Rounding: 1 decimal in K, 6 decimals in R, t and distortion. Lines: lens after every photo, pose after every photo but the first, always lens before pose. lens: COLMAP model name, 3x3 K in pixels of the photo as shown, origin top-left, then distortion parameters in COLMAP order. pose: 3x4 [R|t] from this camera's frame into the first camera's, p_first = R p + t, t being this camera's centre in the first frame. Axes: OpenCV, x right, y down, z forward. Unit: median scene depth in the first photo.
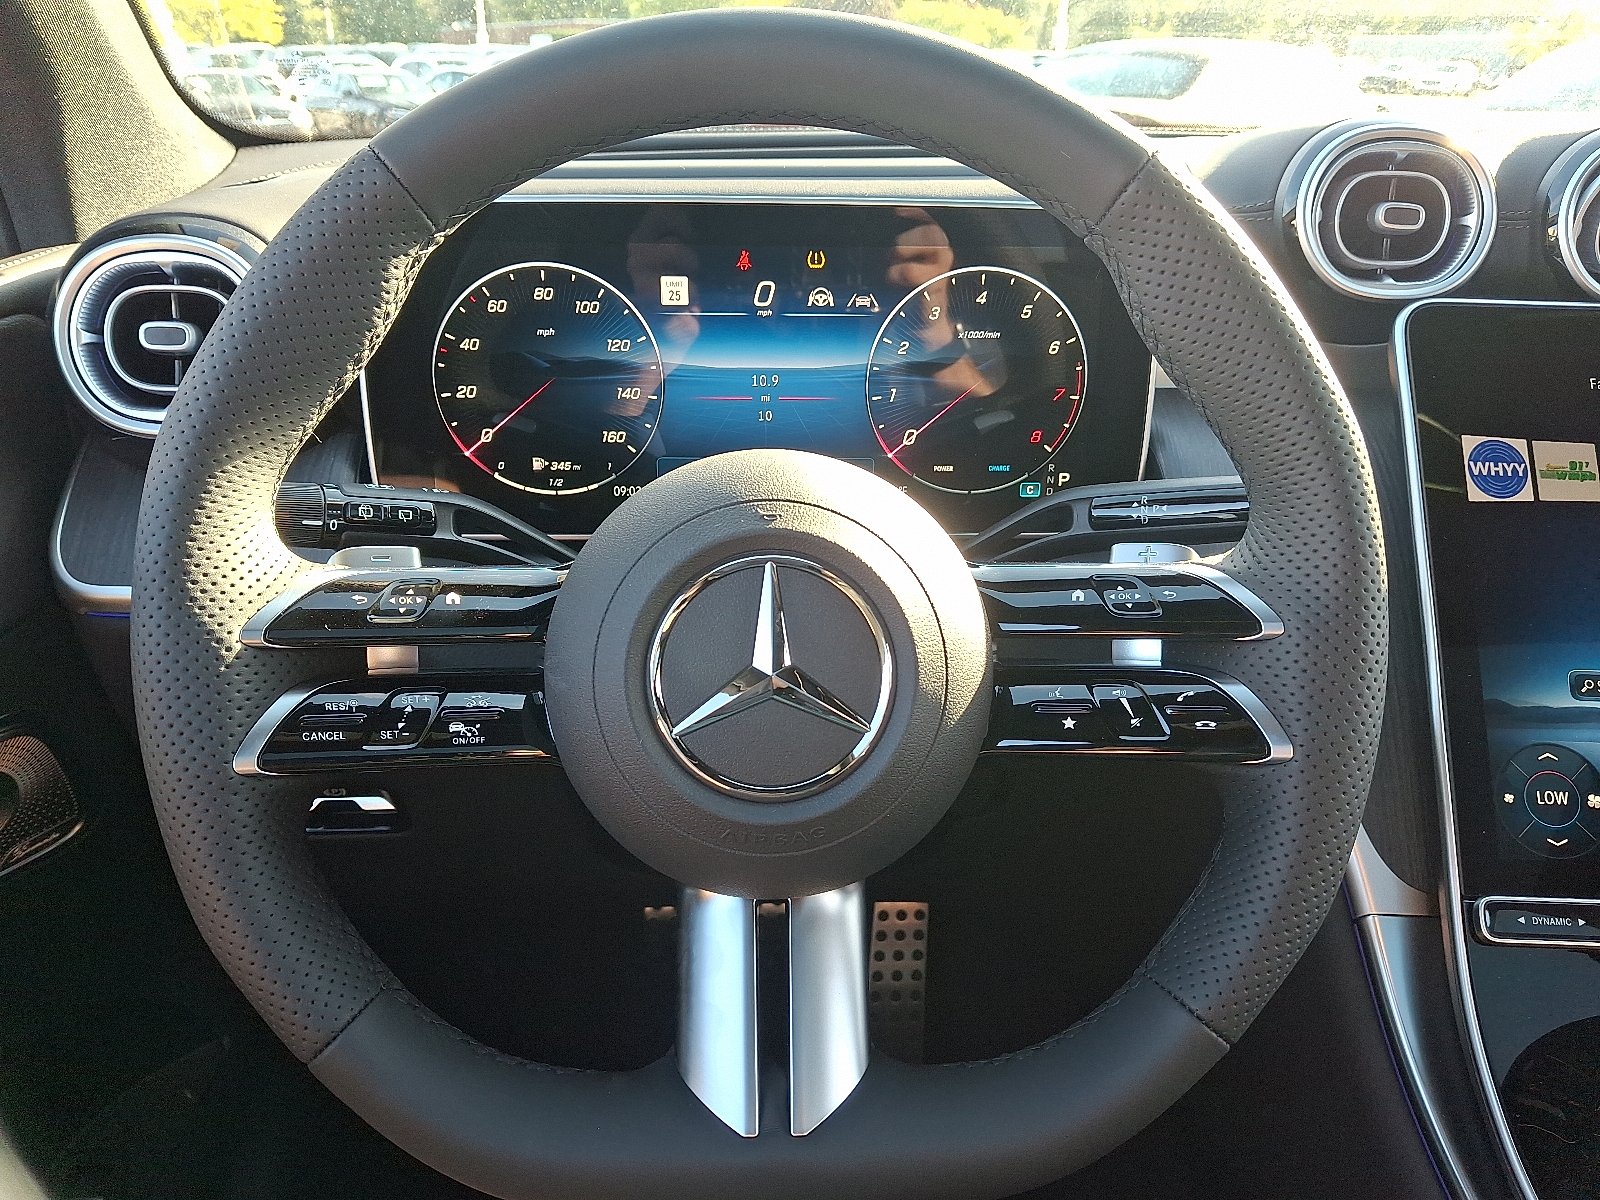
lens RADIAL K [[1209.4, 0, 800.0], [0, 1209.4, 600.0], [0, 0, 1]] dist [0.091157, -0.246622]
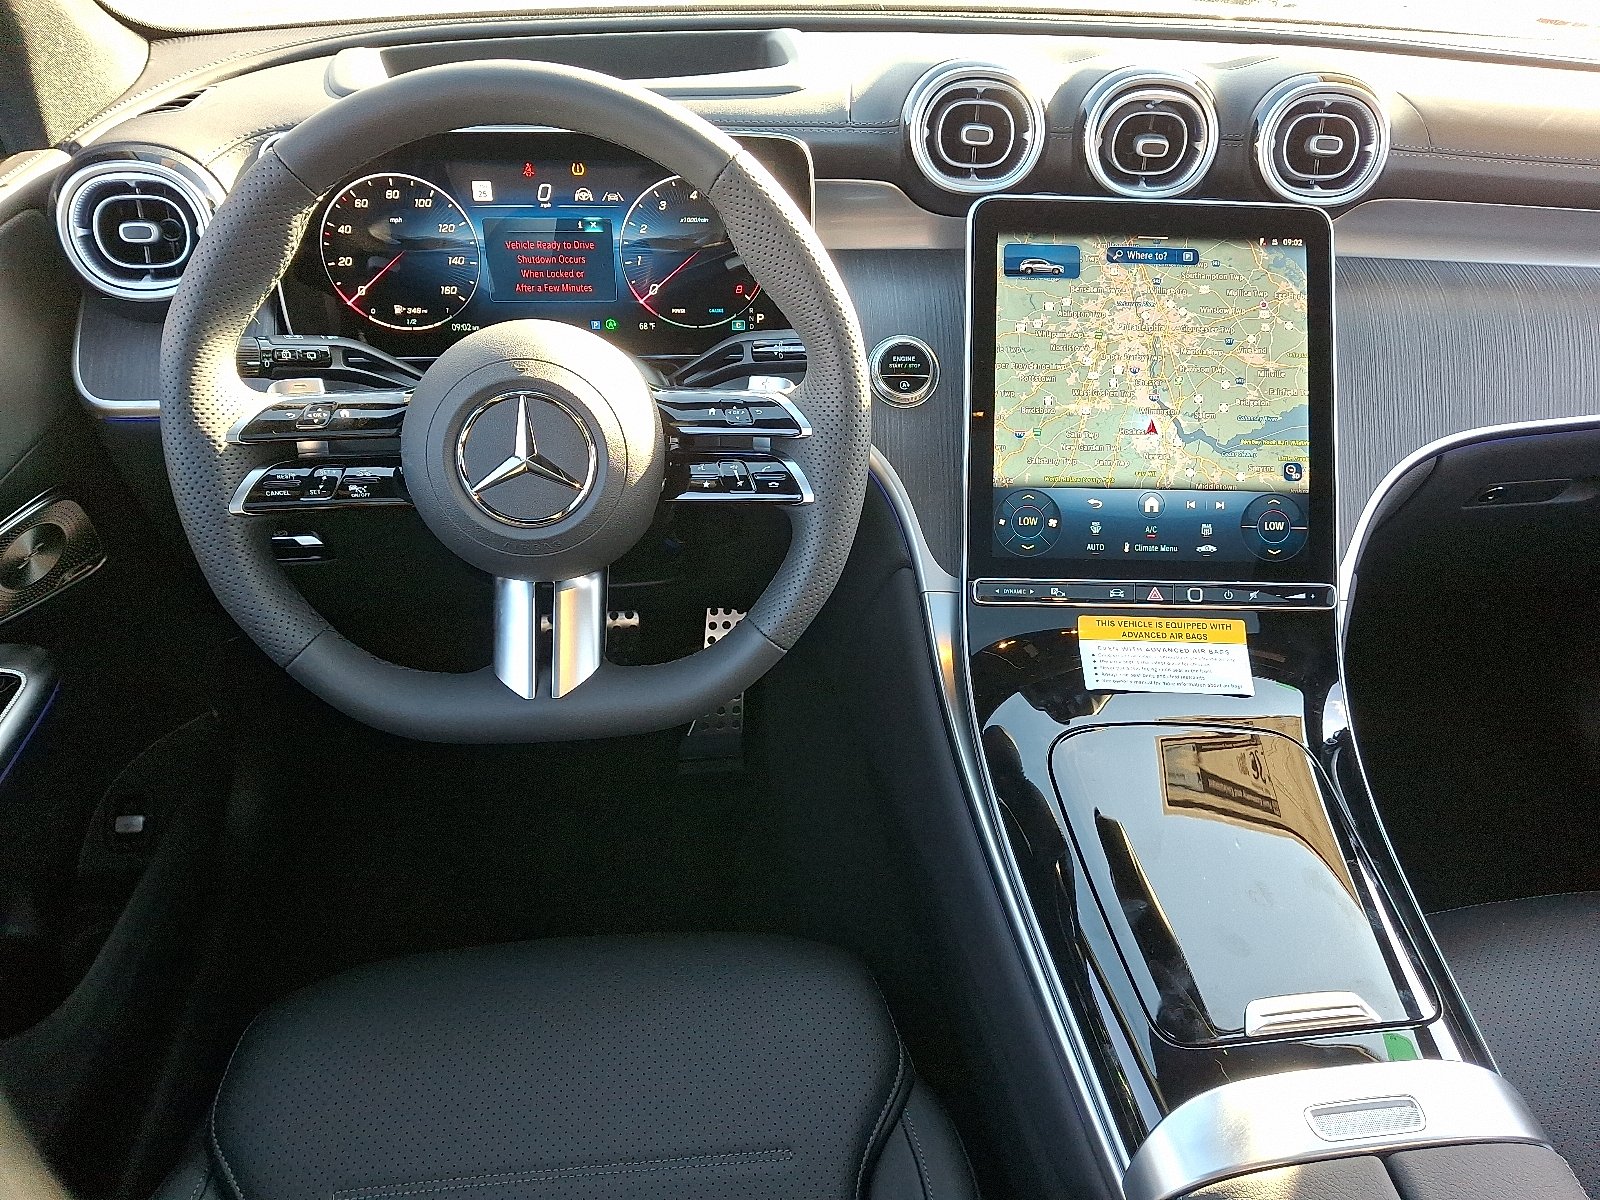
lens RADIAL K [[1206.8, 0, 800.0], [0, 1206.8, 600.0], [0, 0, 1]] dist [0.049379, -0.074210]
pose [[0.997813, -0.019254, 0.063227, 0.212129], [0.006086, 0.979329, 0.202184, -0.074440], [-0.065813, -0.201357, 0.977305, -0.677093]]
